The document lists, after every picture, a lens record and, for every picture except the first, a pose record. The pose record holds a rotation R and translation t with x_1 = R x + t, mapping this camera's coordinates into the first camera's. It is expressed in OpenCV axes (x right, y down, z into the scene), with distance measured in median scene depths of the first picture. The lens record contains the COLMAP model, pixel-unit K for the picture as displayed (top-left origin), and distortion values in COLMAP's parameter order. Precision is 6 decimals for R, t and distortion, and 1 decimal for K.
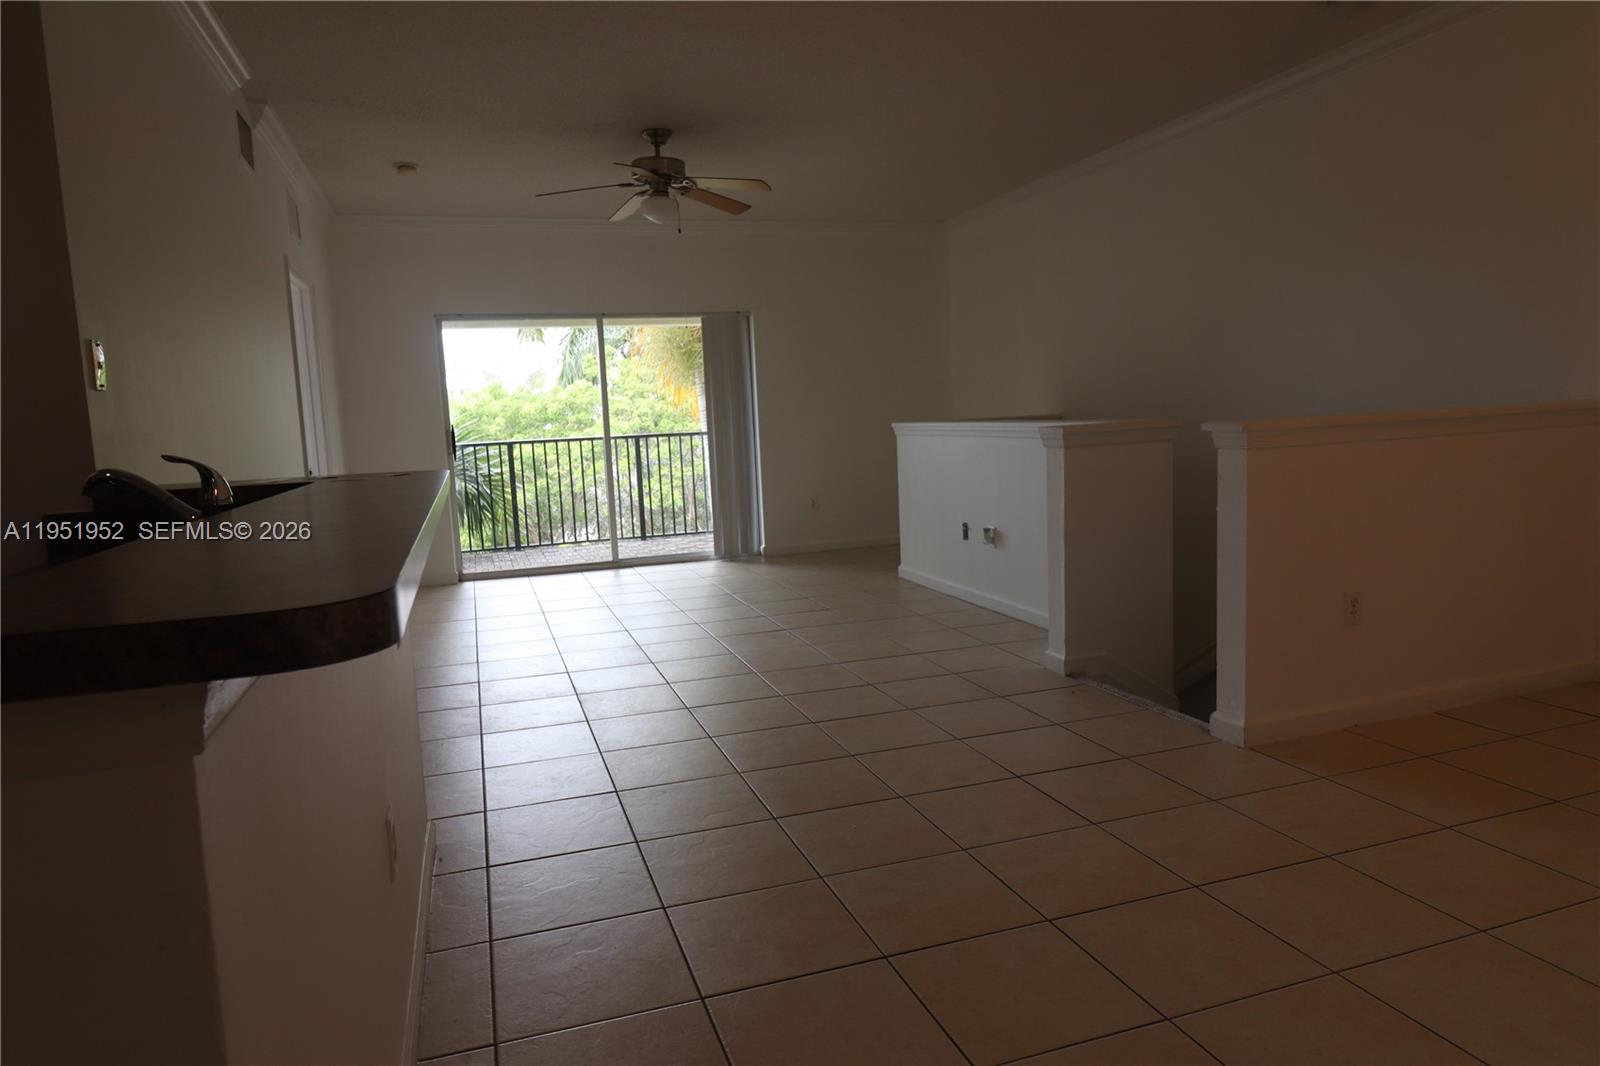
lens RADIAL K [[992.7, 0, 797.3], [0, 992.7, 533.5], [0, 0, 1]] dist [0.010957, -0.011453]
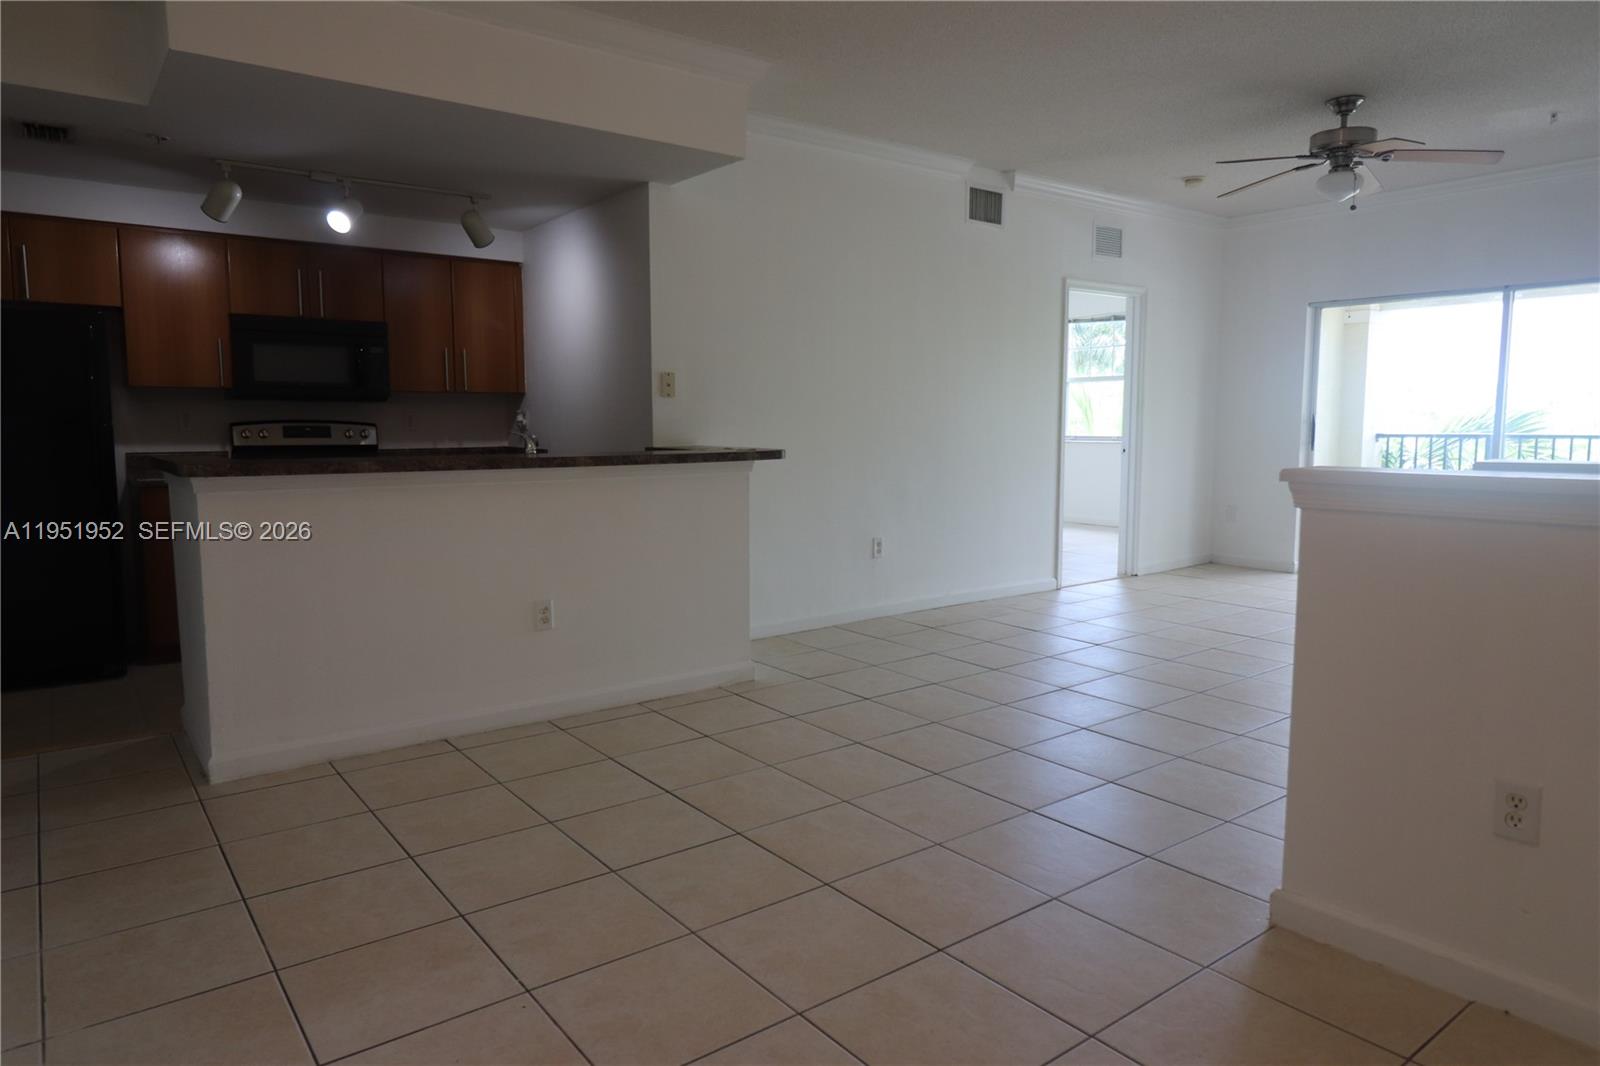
lens RADIAL K [[992.7, 0, 796.4], [0, 992.7, 530.2], [0, 0, 1]] dist [0.010957, -0.011453]
pose [[0.322812, 0.156021, -0.933515, 0.724048], [-0.128320, 0.984427, 0.120157, -0.077265], [0.937724, 0.081000, 0.337806, 0.313152]]
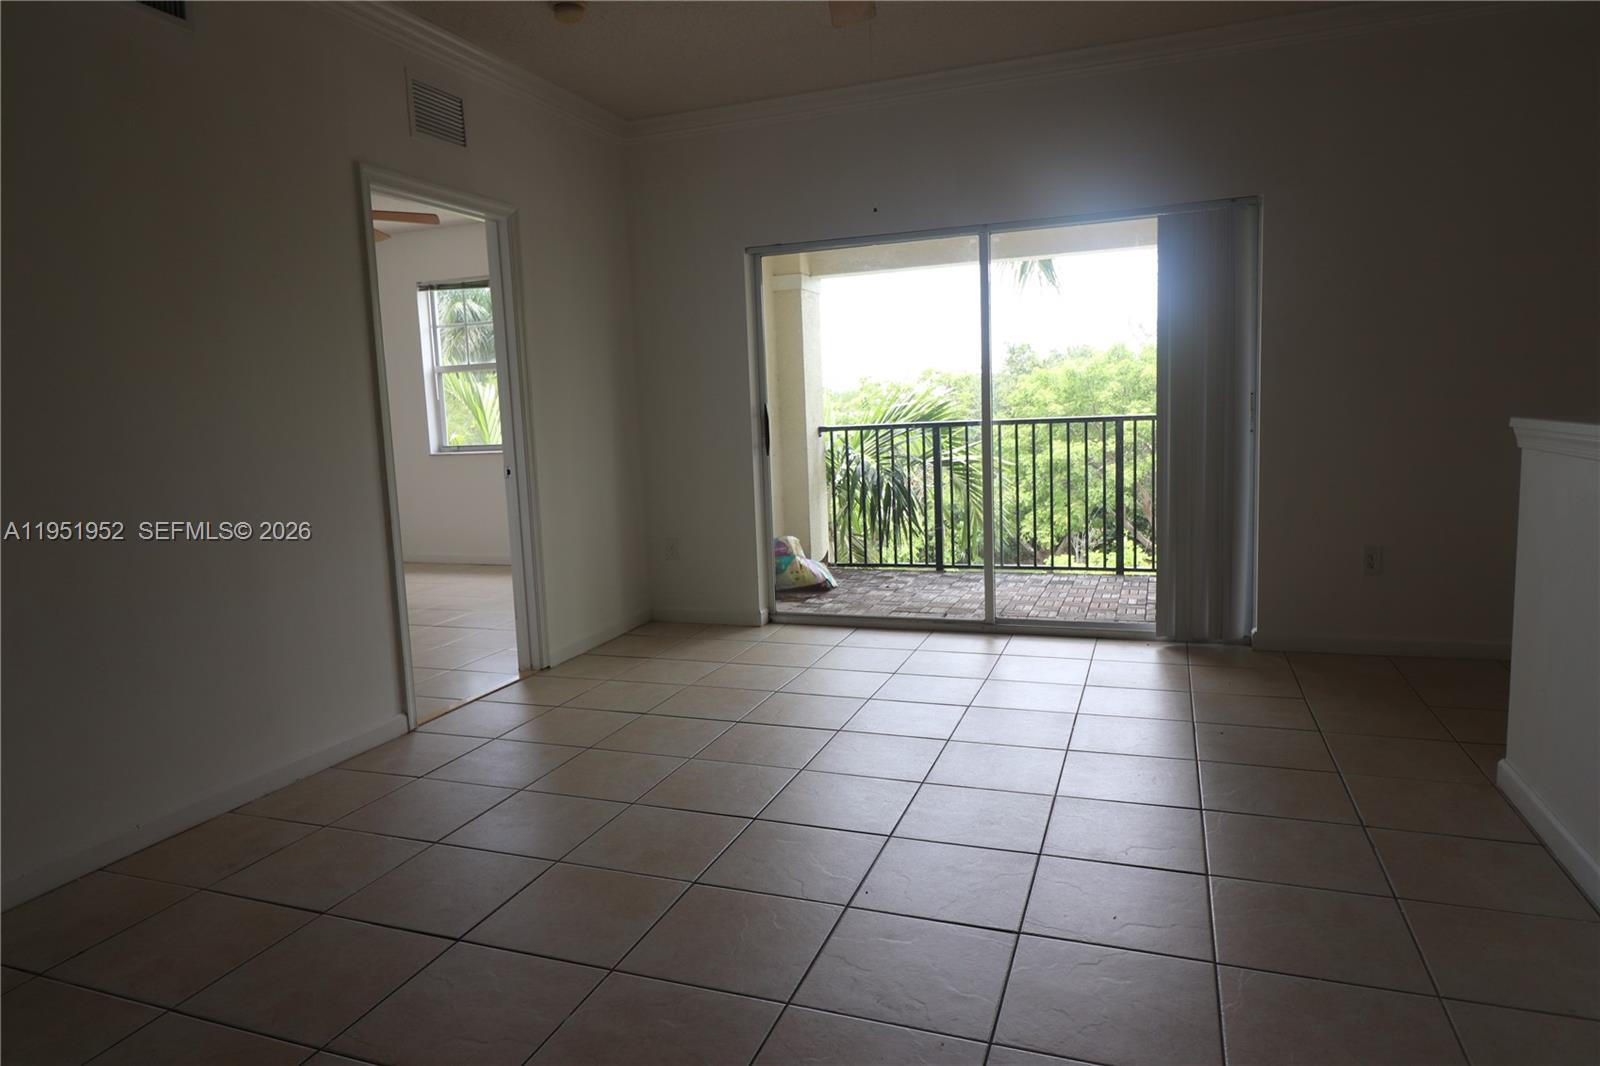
lens RADIAL K [[992.7, 0, 801.2], [0, 992.7, 539.9], [0, 0, 1]] dist [0.010957, -0.011453]
pose [[0.804033, 0.099283, -0.586237, 0.184518], [-0.073753, 0.994999, 0.067357, -0.100326], [0.589992, -0.010920, 0.807335, 0.725324]]
